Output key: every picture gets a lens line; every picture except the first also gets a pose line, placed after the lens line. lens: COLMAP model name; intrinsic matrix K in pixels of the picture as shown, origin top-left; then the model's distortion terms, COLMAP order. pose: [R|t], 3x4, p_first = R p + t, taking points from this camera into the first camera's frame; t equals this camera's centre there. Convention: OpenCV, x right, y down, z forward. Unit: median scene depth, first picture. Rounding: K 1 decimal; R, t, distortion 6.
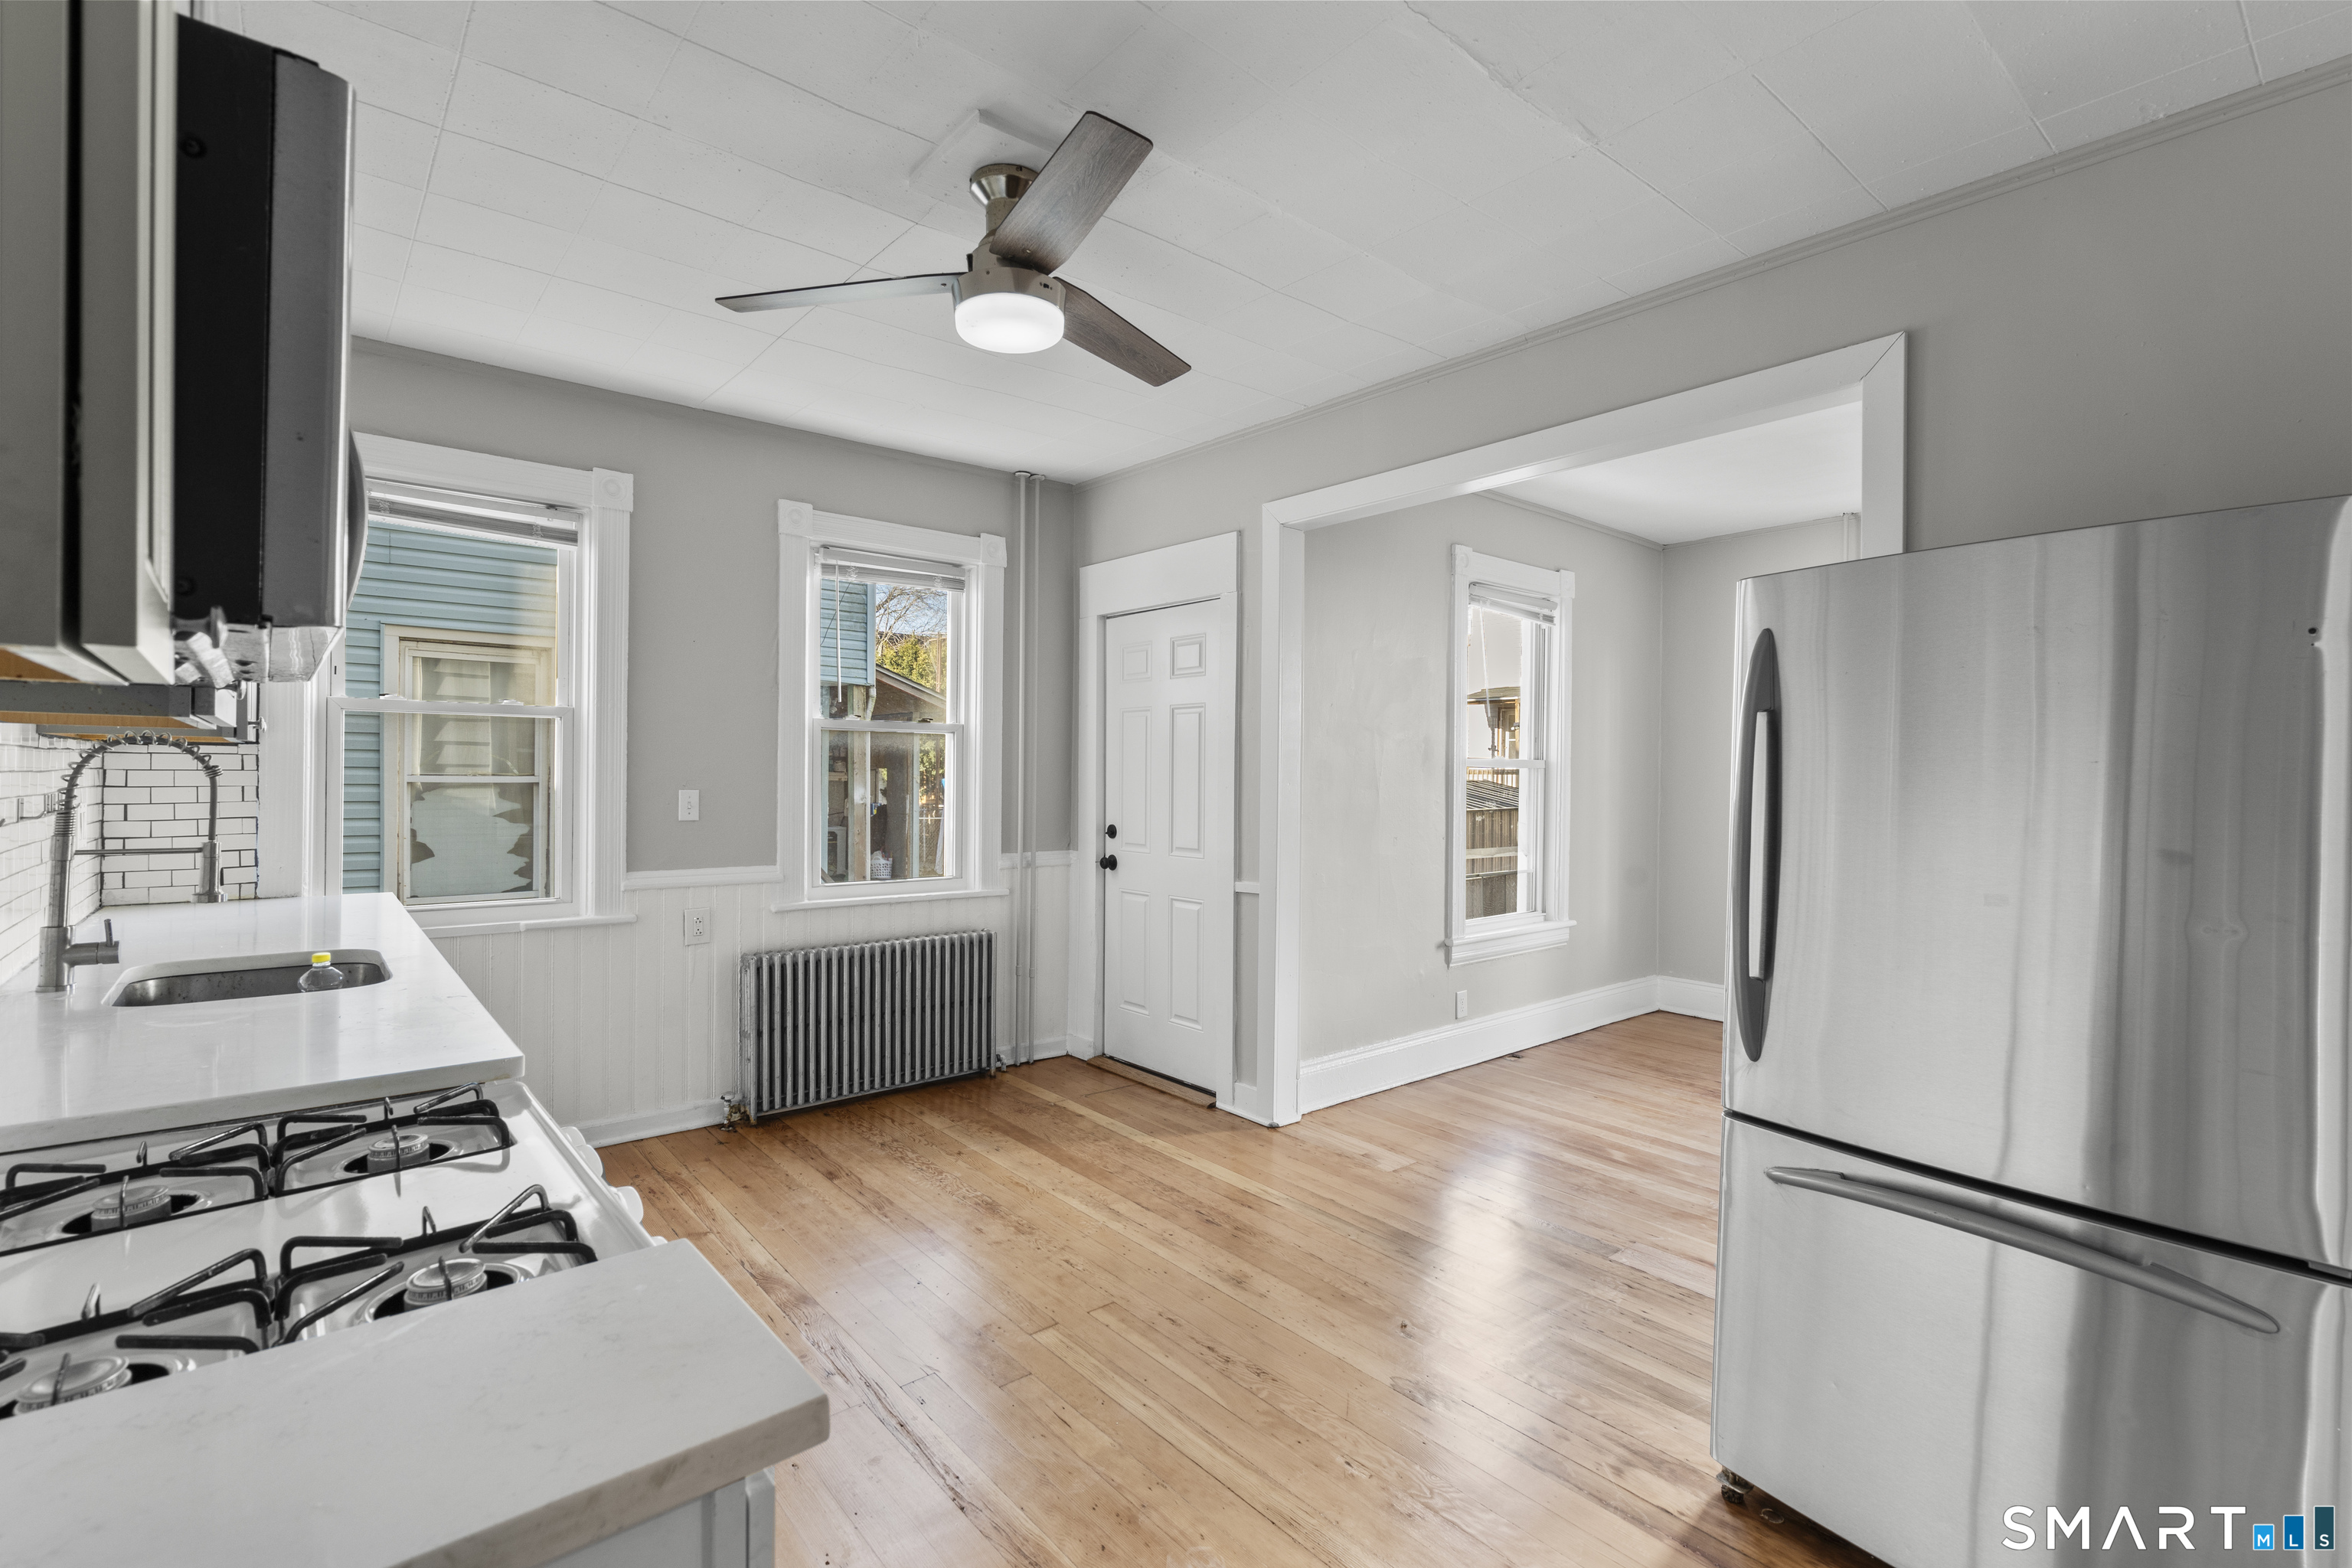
lens RADIAL K [[1066.5, 0, 1177.7], [0, 1066.5, 782.0], [0, 0, 1]] dist [-0.005609, 0.003531]
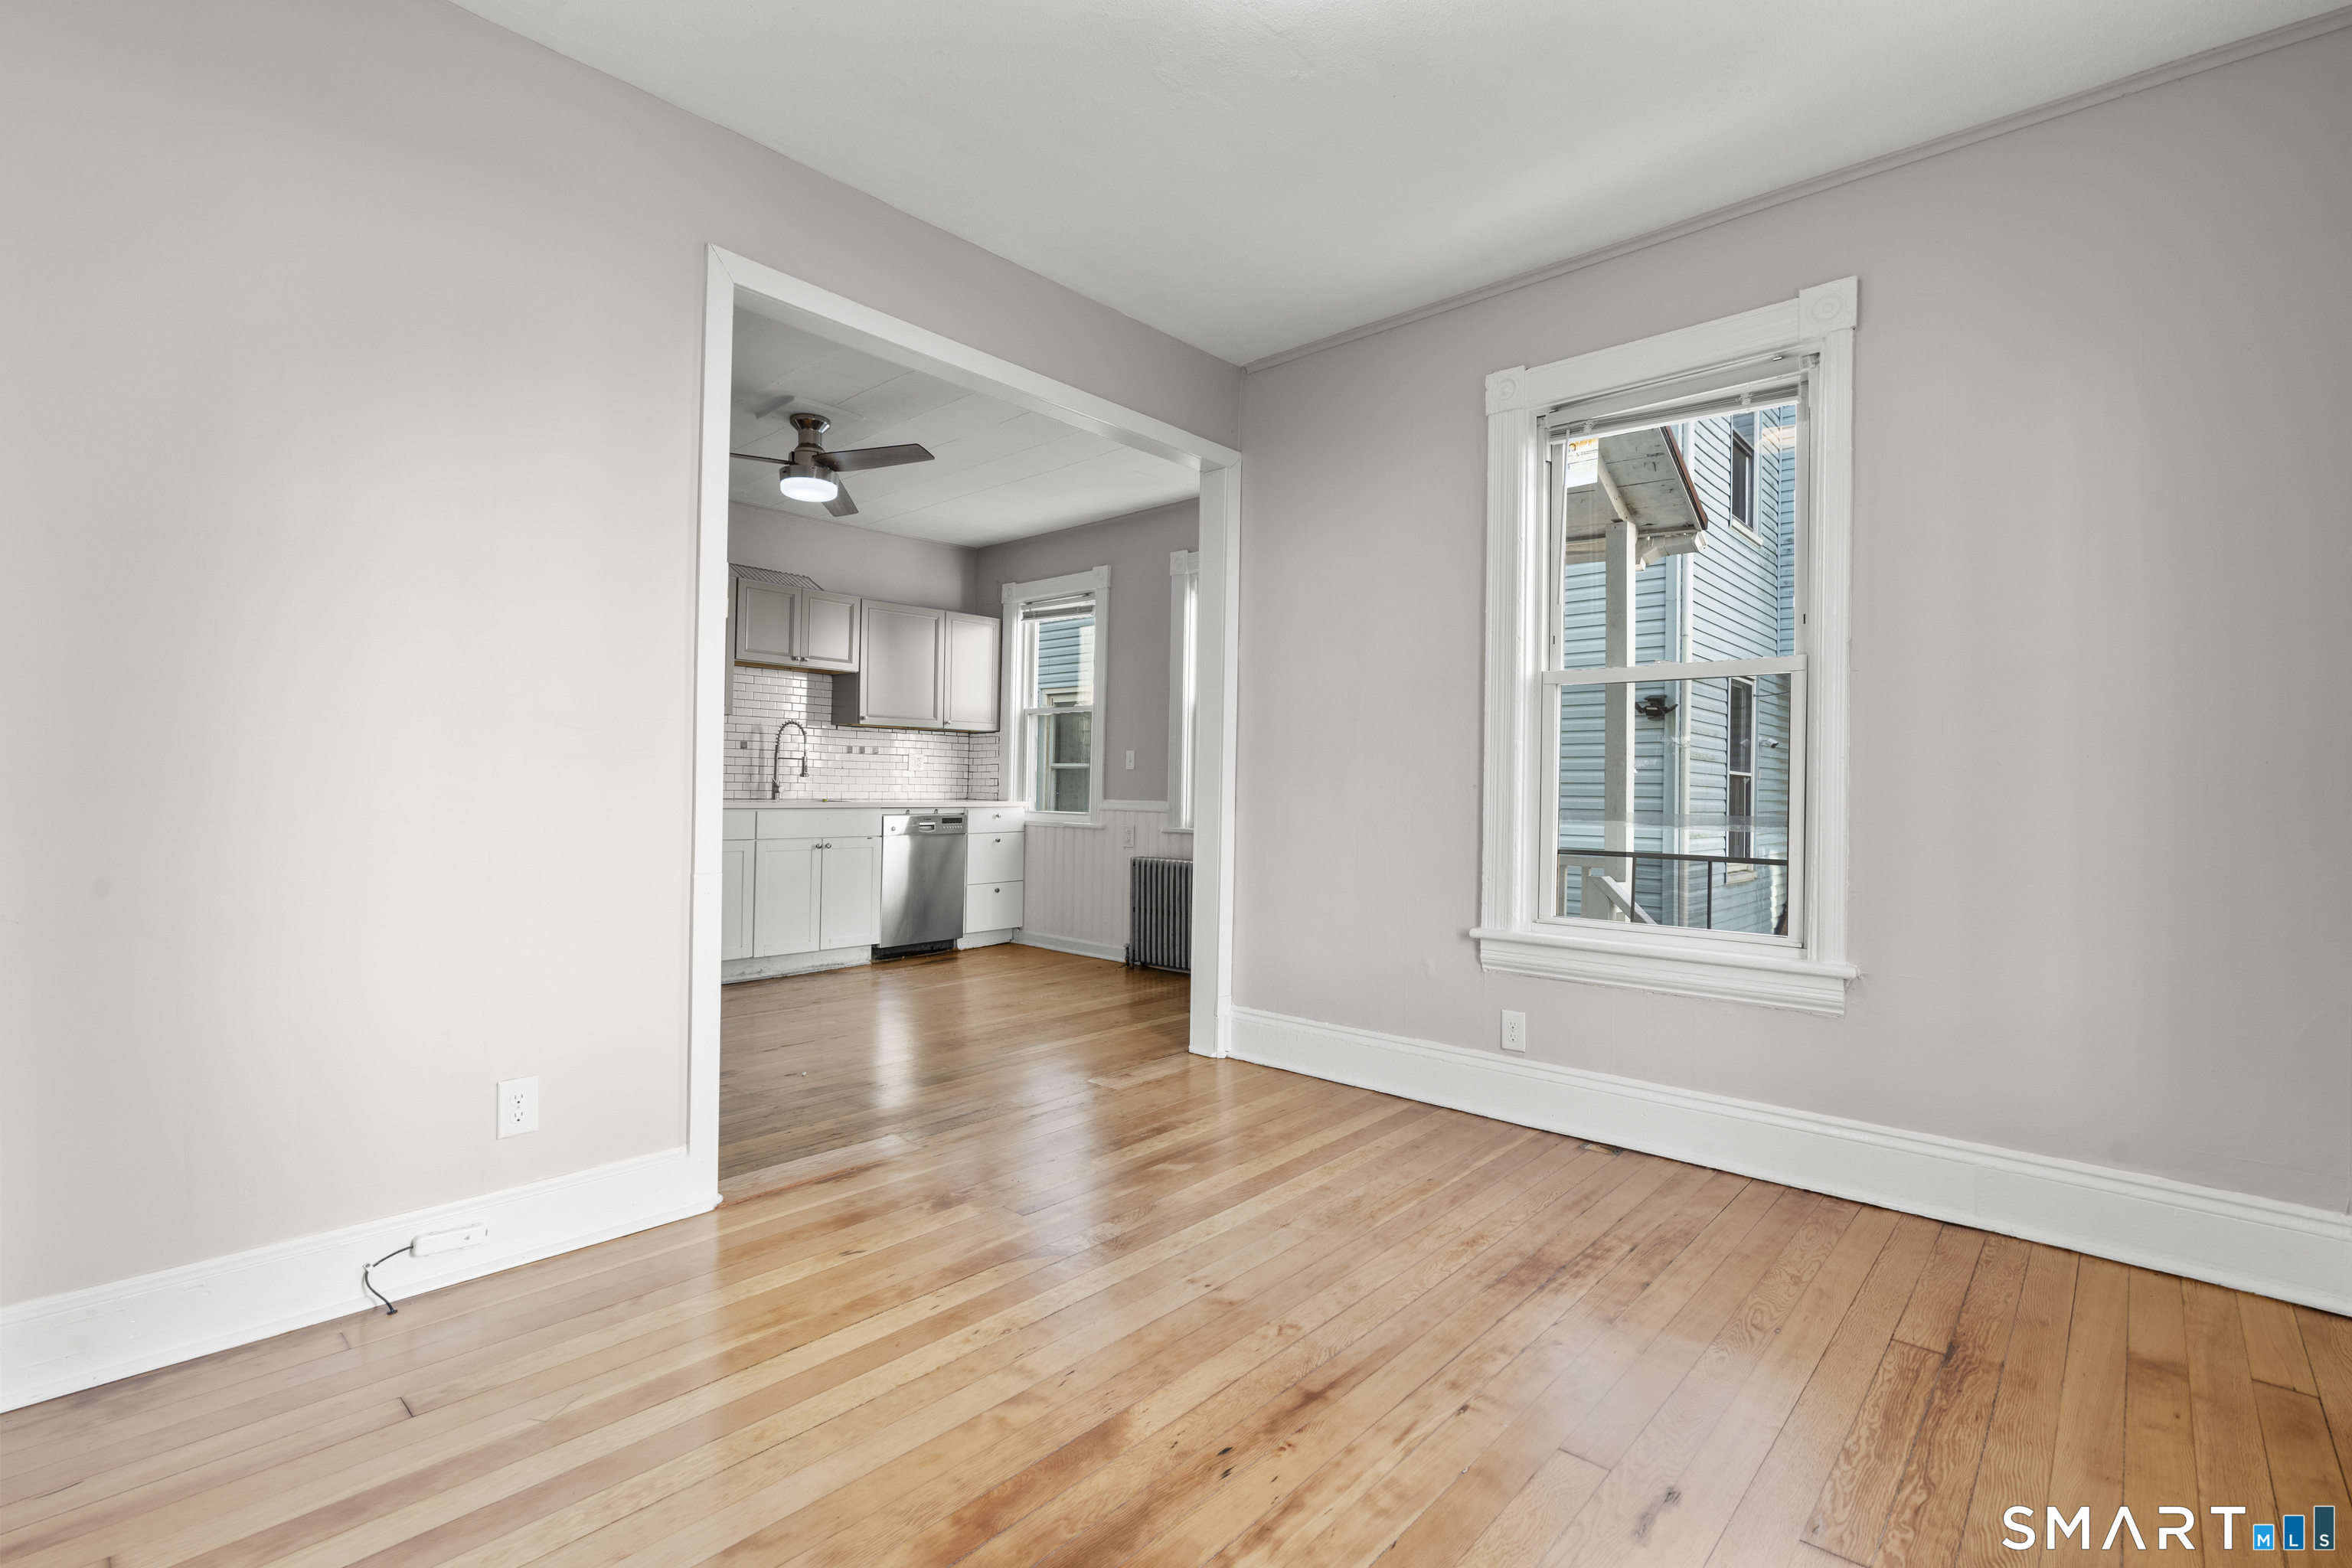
lens RADIAL K [[1066.5, 0, 1174.4], [0, 1066.5, 773.1], [0, 0, 1]] dist [-0.005609, 0.003531]
pose [[0.131019, -0.023019, -0.991113, 1.111677], [-0.022068, 0.999415, -0.026129, 0.080283], [0.991134, 0.025295, 0.130435, 0.837122]]
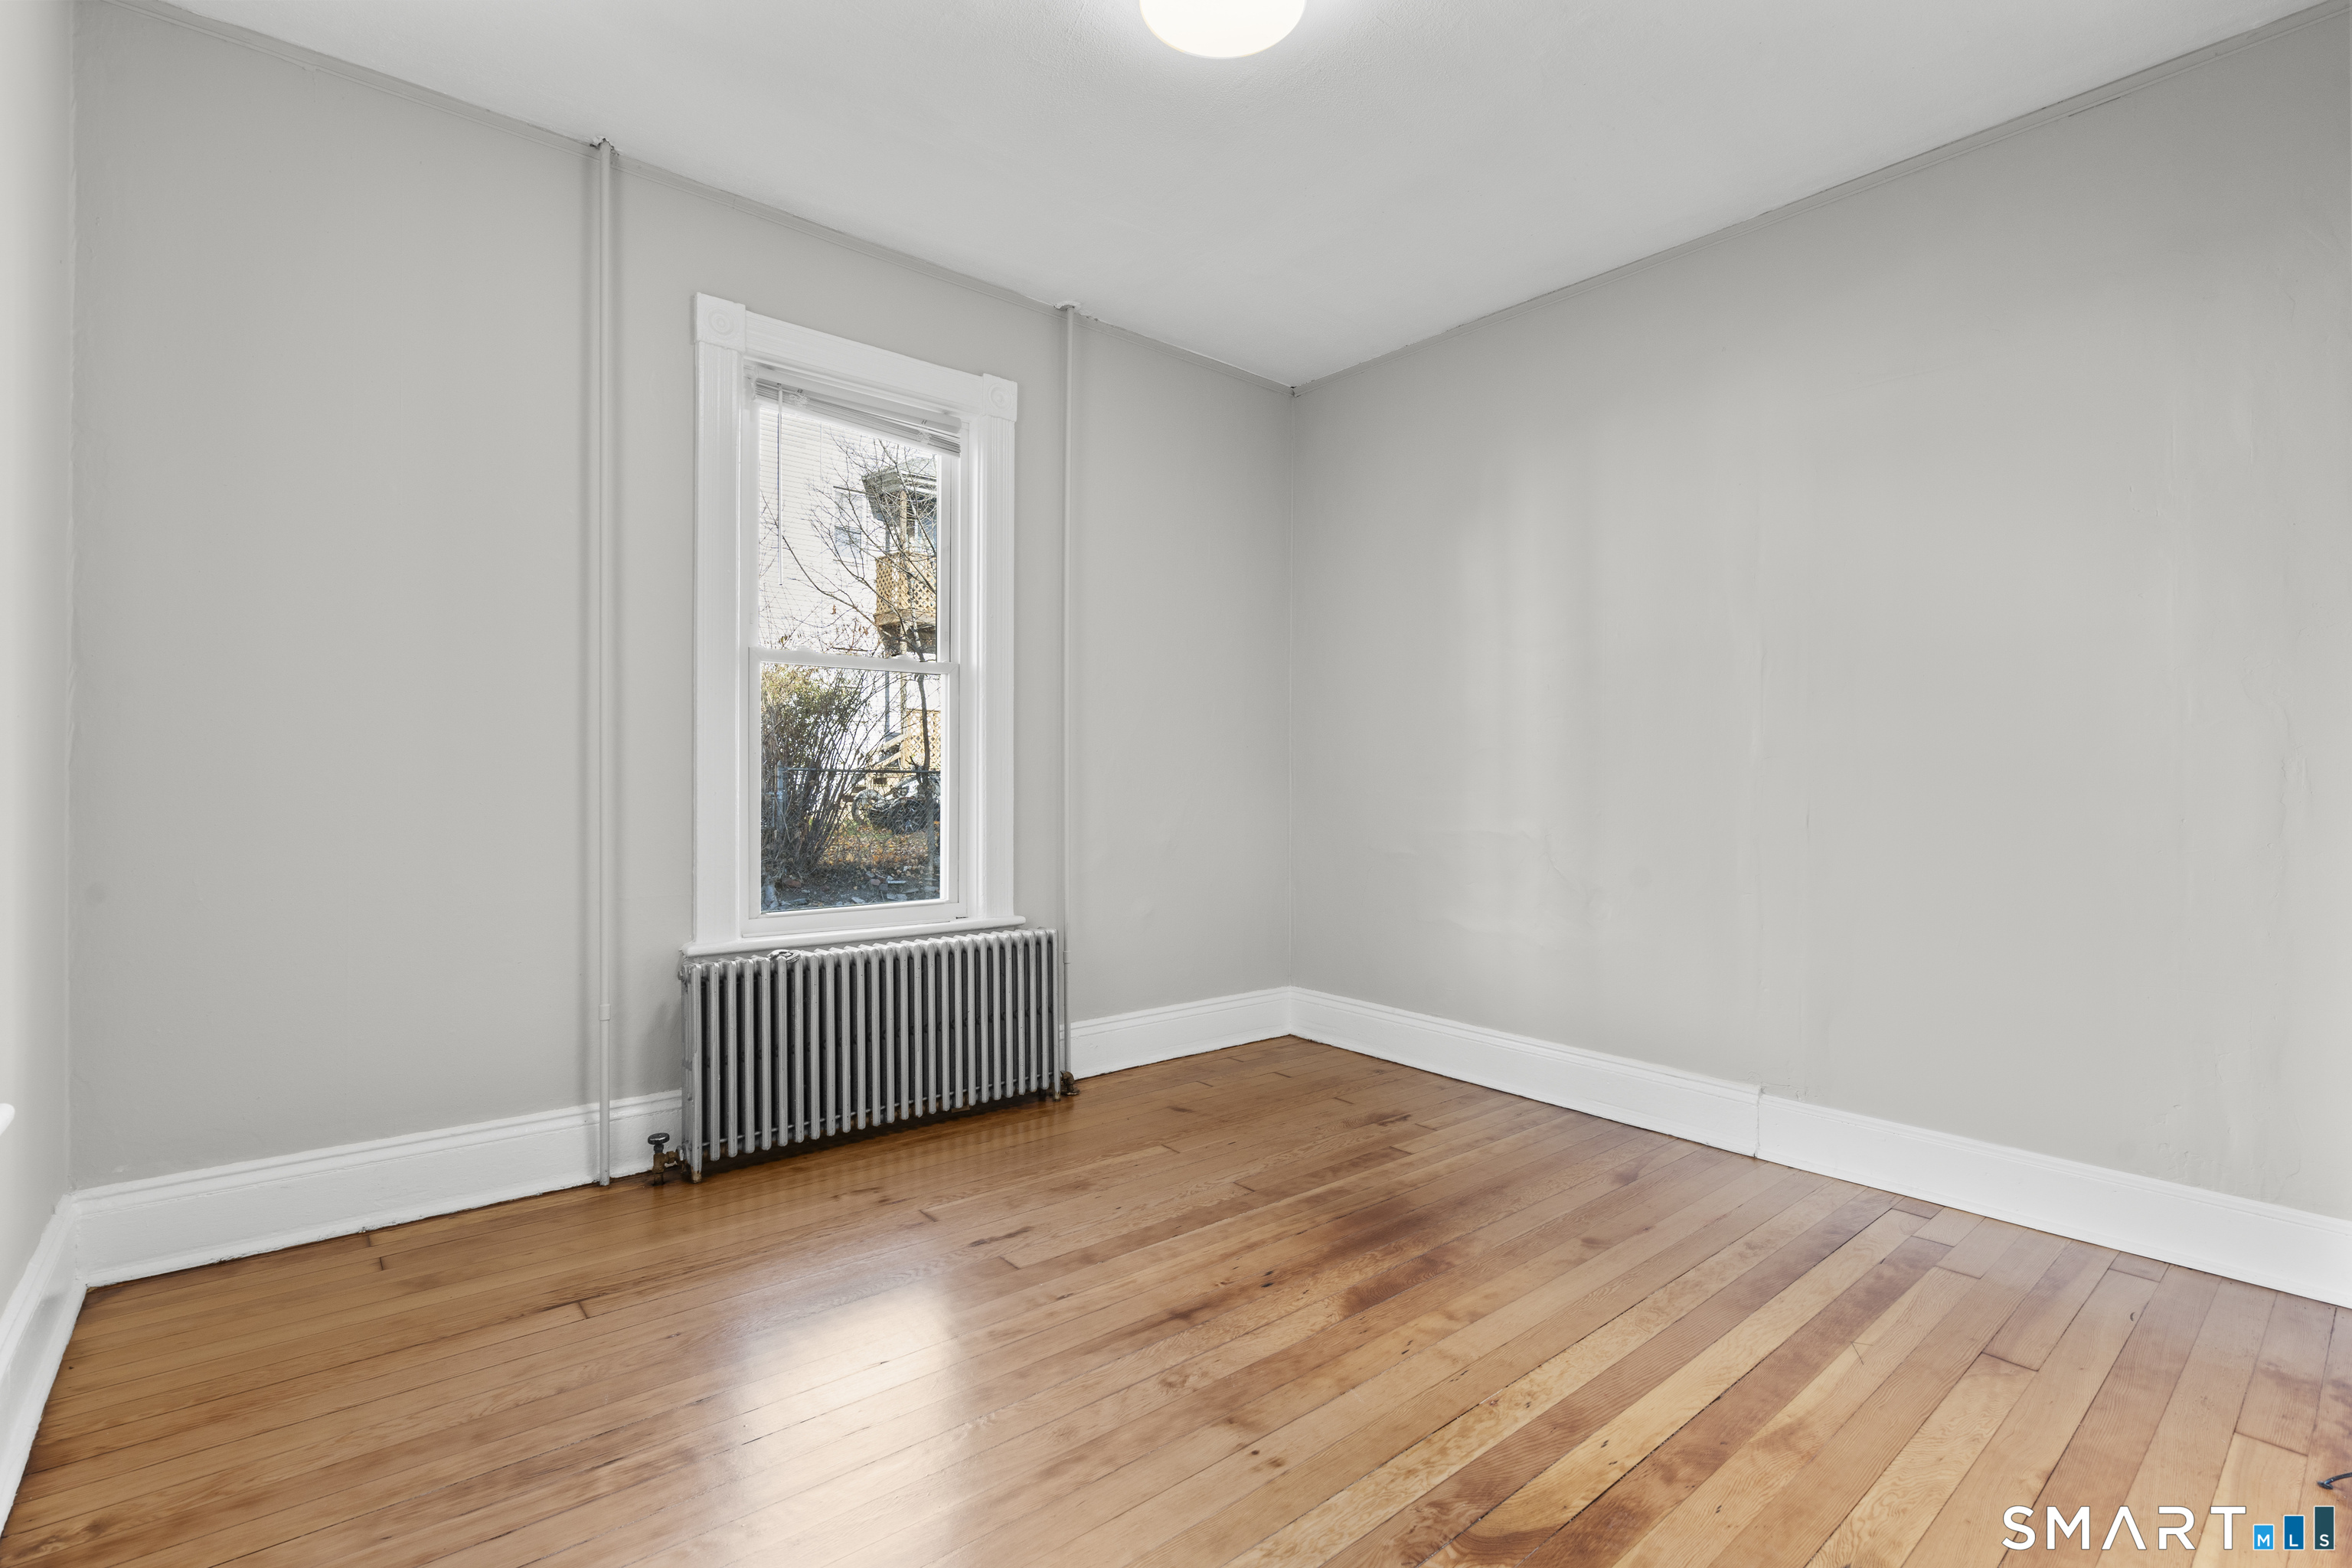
lens RADIAL K [[1066.5, 0, 1184.9], [0, 1066.5, 778.7], [0, 0, 1]] dist [-0.005609, 0.003531]
pose [[-0.004887, -0.005884, 0.999971, 0.151997], [0.005533, 0.999967, 0.005911, 0.068446], [-0.999973, 0.005562, -0.004855, 0.960428]]
